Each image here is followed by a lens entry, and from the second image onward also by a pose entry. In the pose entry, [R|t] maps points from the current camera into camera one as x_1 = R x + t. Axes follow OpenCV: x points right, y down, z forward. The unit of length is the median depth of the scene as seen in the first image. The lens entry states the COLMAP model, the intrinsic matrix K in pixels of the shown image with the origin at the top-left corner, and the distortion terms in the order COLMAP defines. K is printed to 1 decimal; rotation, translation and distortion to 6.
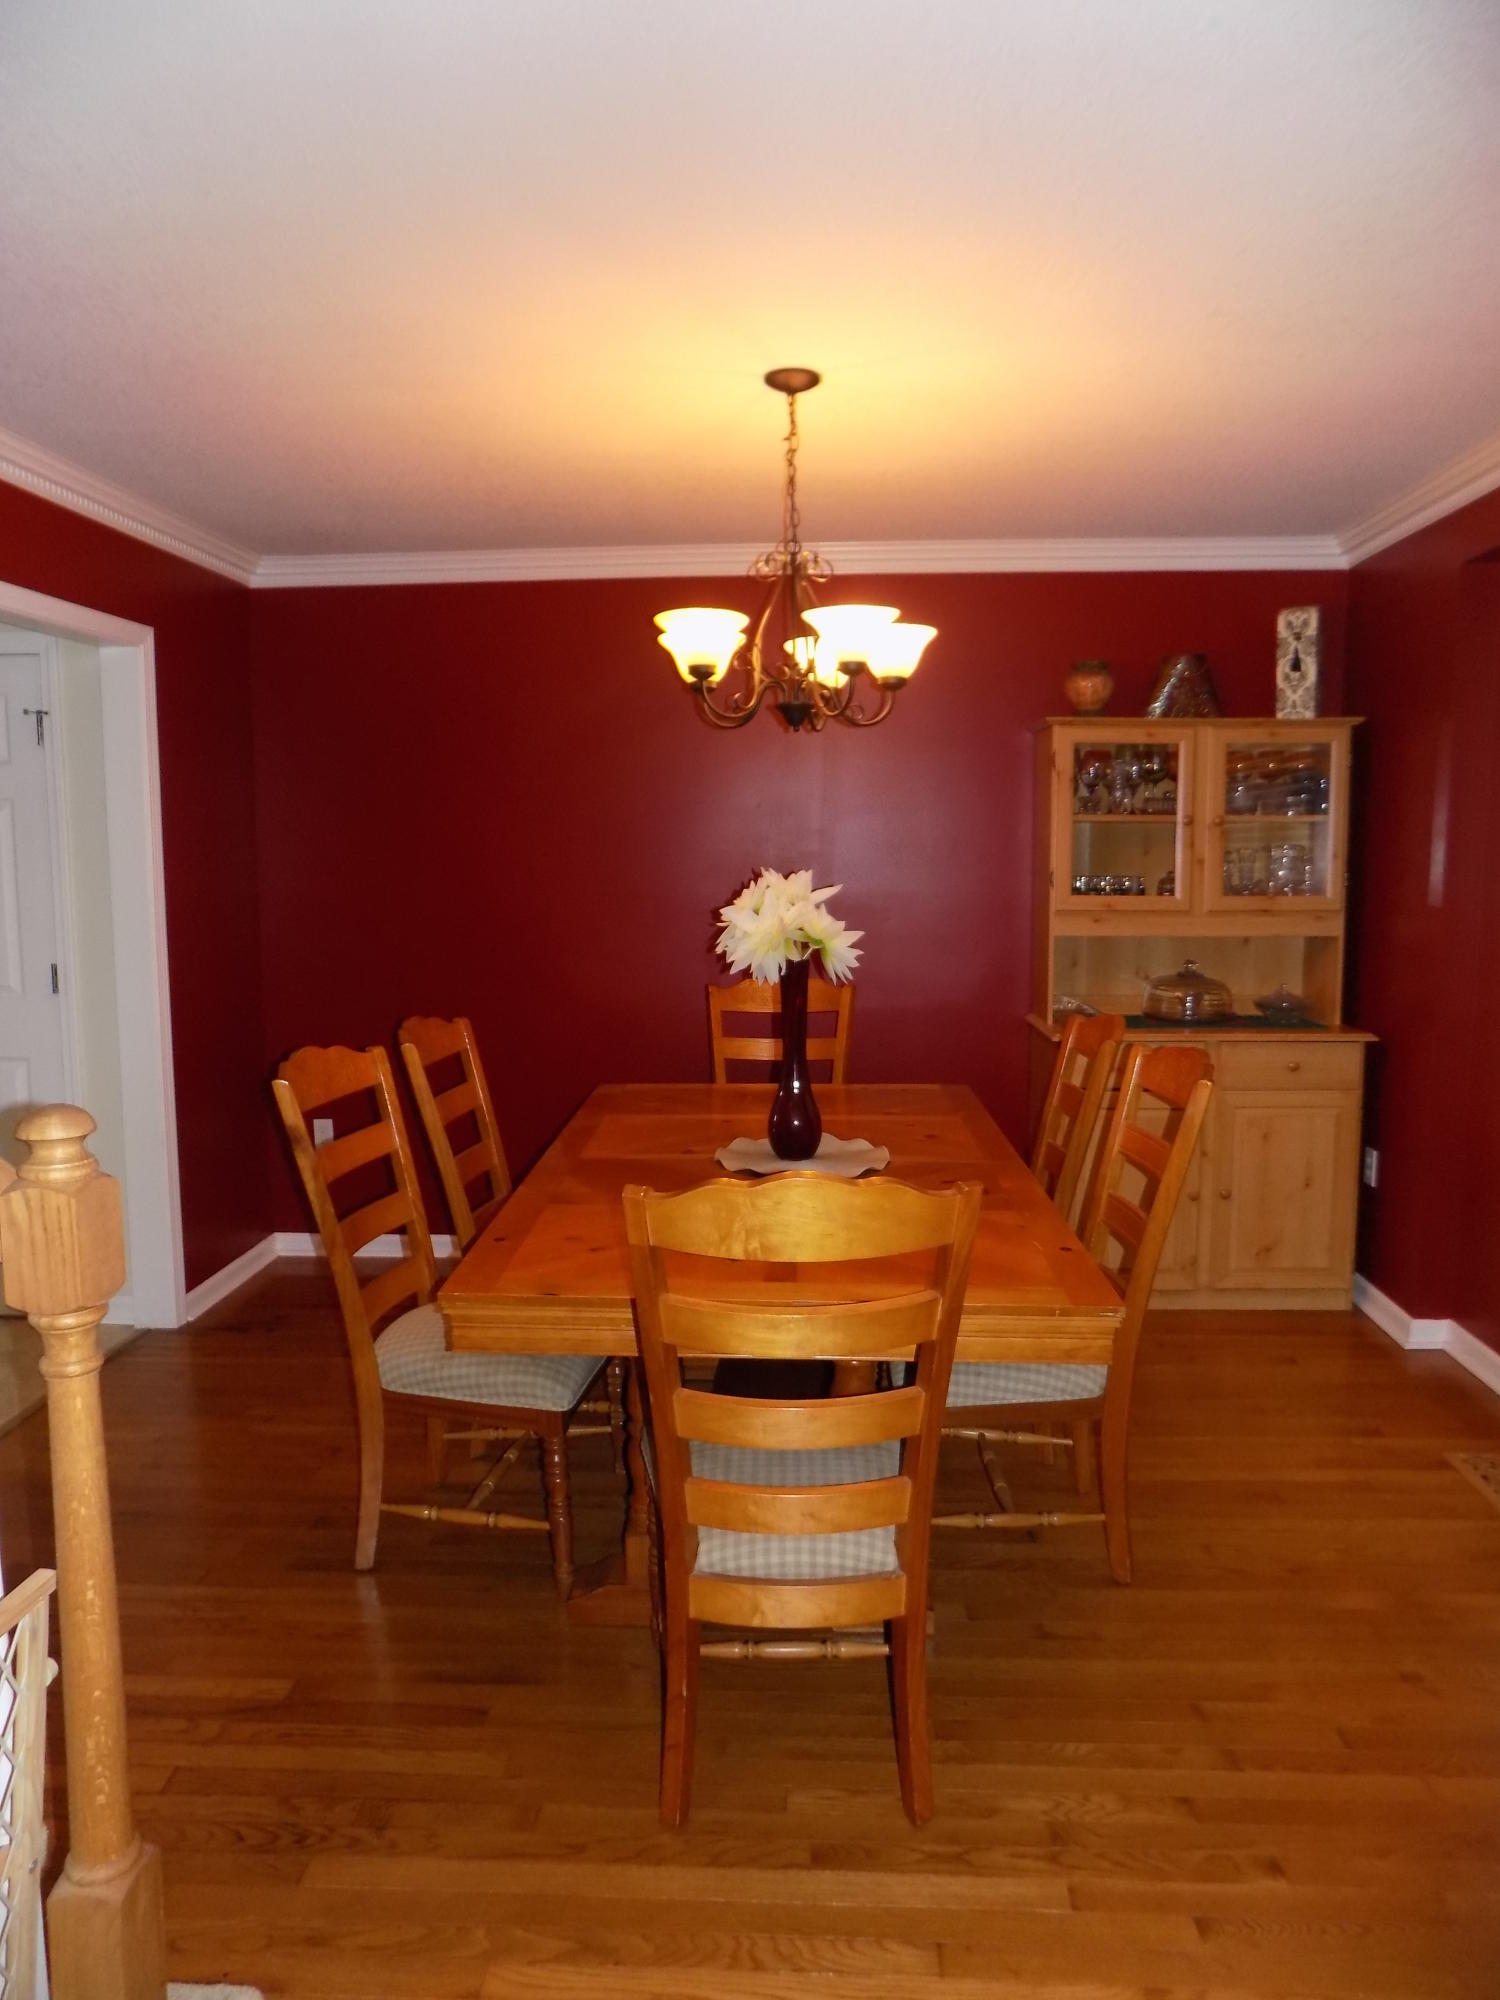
lens RADIAL K [[1342.2, 0, 750.0], [0, 1342.2, 1000.0], [0, 0, 1]] dist [-0.070247, 0.063955]
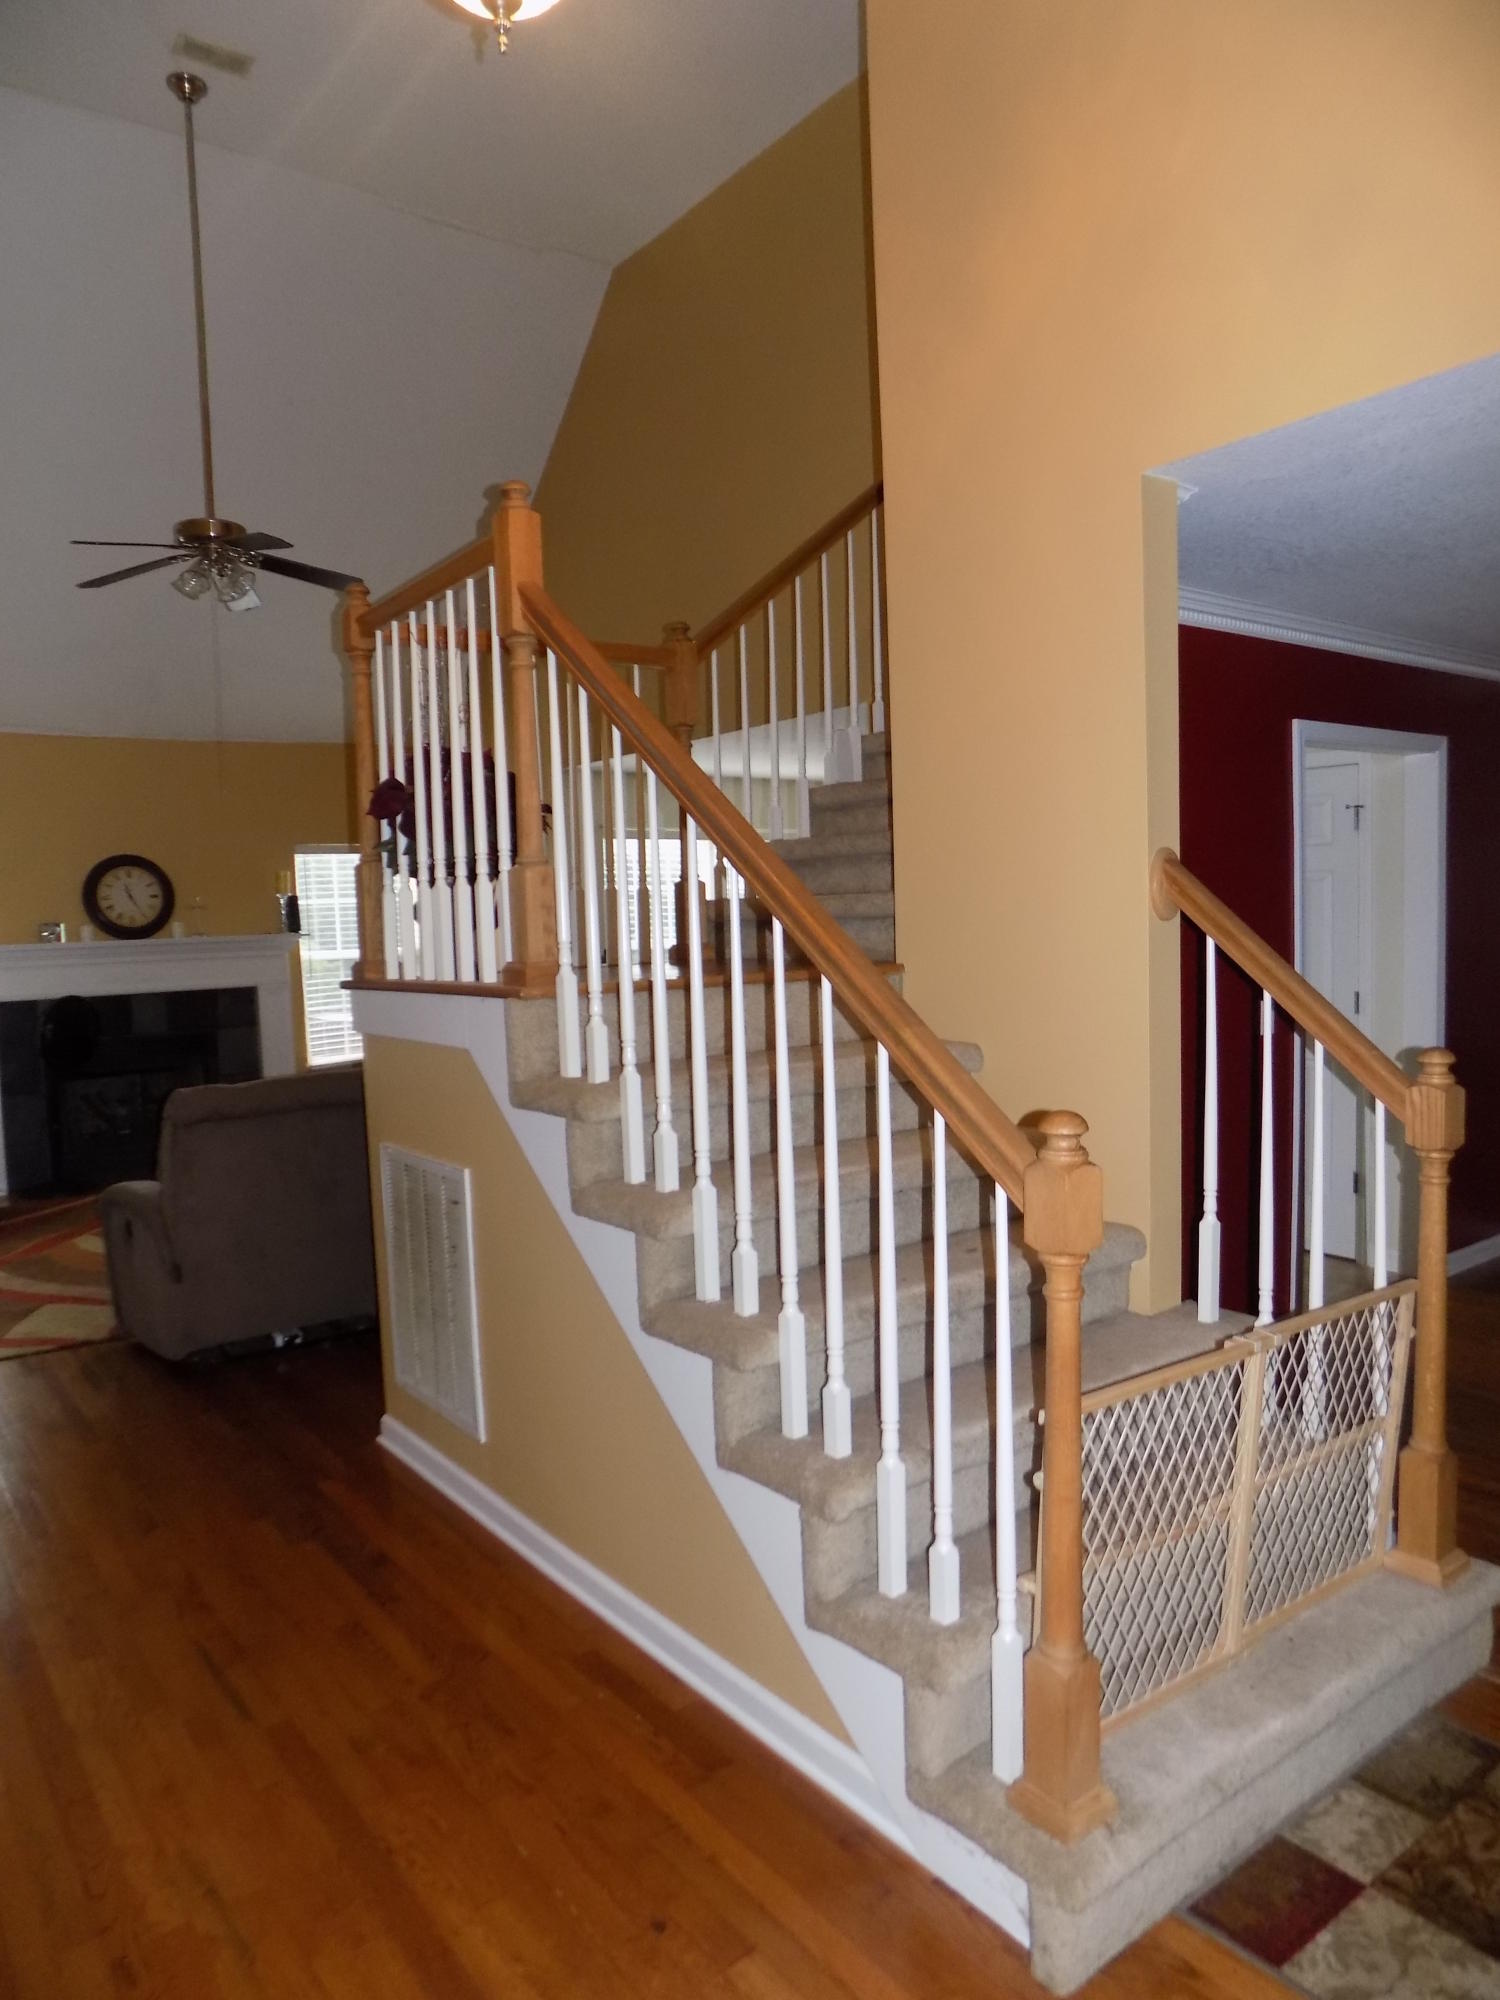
lens RADIAL K [[1324.6, 0, 755.5], [0, 1324.6, 1009.8], [0, 0, 1]] dist [-0.080412, 0.060865]
pose [[0.643496, 0.036876, -0.764561, 0.304838], [-0.054356, 0.998519, 0.002411, 0.070200], [0.763517, 0.040007, 0.644547, -1.013719]]
